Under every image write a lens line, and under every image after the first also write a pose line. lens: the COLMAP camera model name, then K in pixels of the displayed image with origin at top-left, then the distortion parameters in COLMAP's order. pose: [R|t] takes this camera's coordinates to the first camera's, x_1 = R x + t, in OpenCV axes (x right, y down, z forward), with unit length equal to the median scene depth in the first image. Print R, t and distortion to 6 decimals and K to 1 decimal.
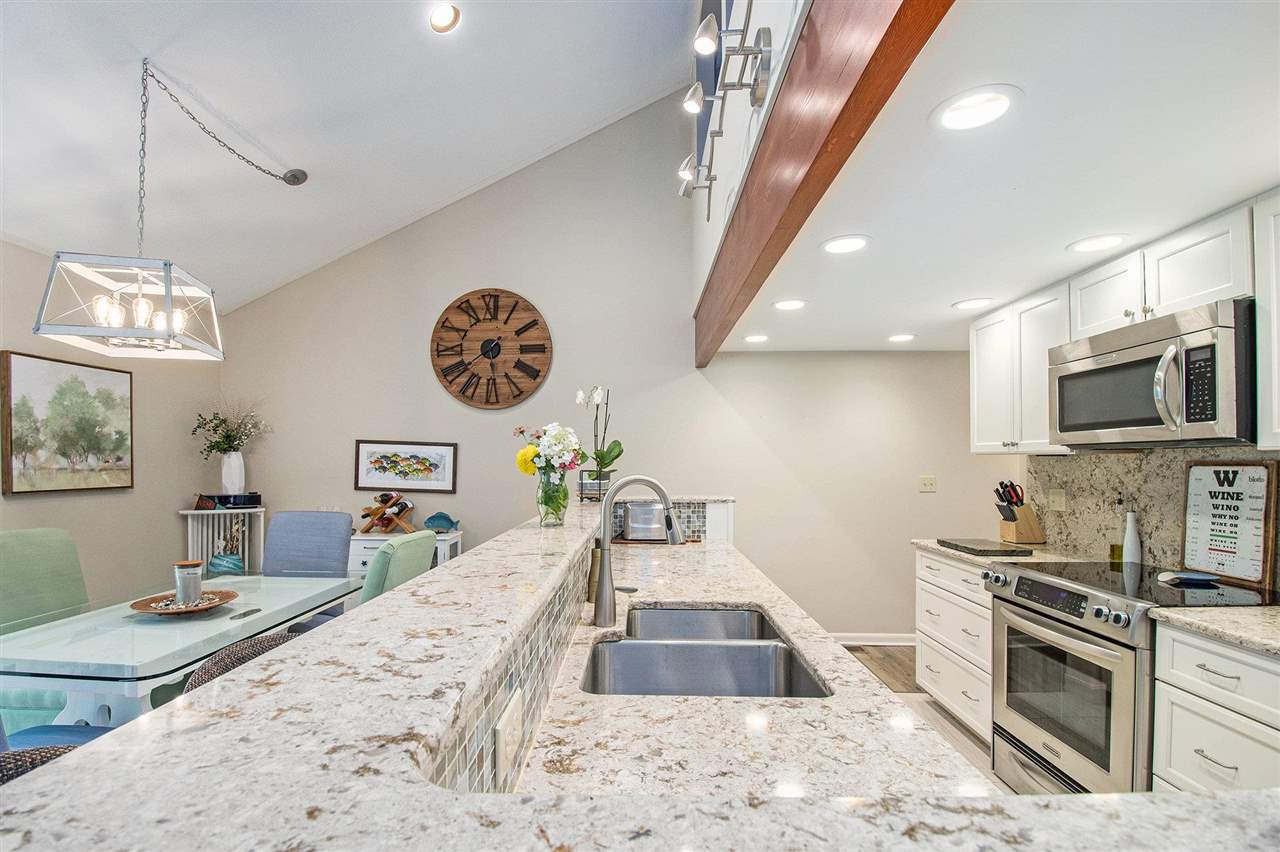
lens RADIAL K [[607.9, 0, 591.6], [0, 607.9, 462.1], [0, 0, 1]] dist [-0.000110, -0.004196]
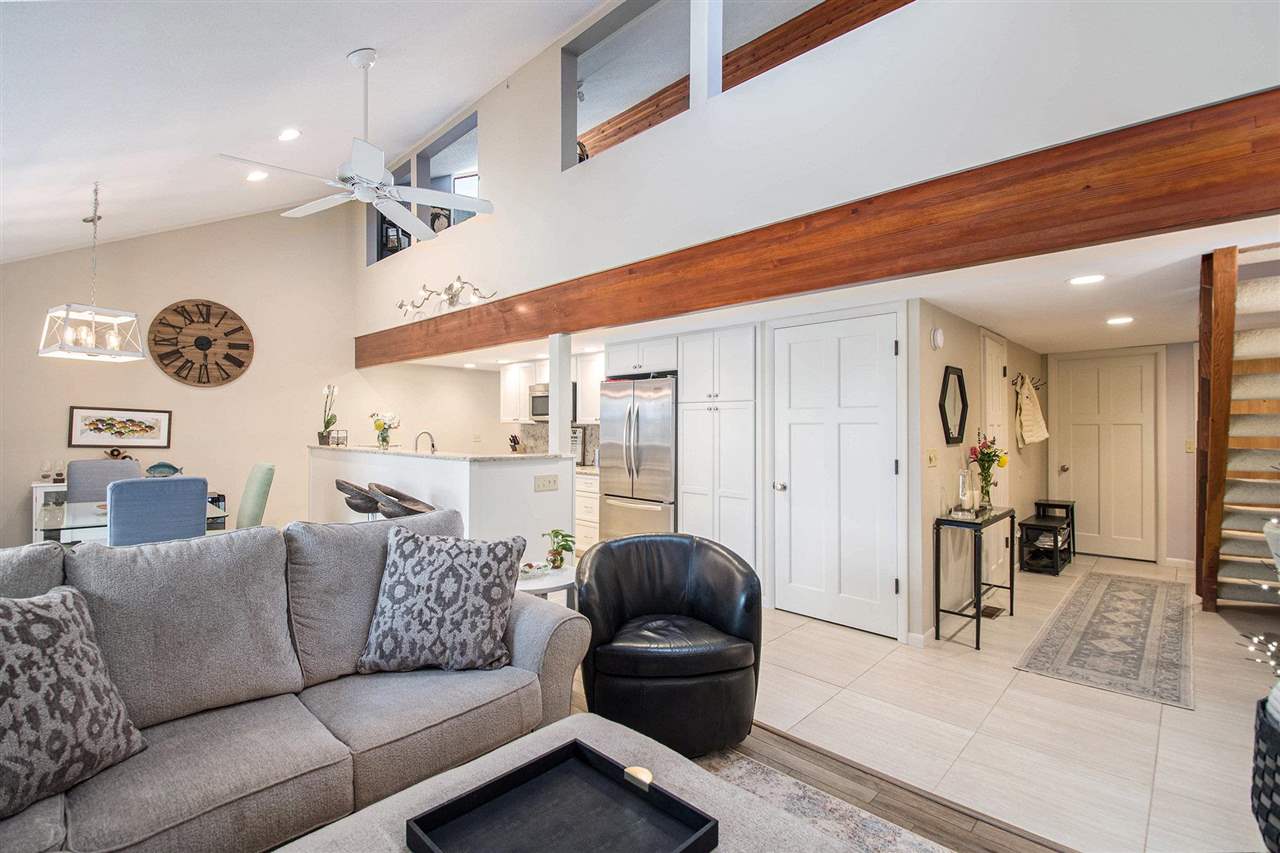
lens RADIAL K [[607.9, 0, 634.8], [0, 607.9, 429.3], [0, 0, 1]] dist [-0.000110, -0.004196]
pose [[0.663747, 0.000795, 0.747956, -0.556428], [-0.006602, 0.999967, 0.004796, -0.003416], [-0.747928, -0.008121, 0.663730, -0.666981]]
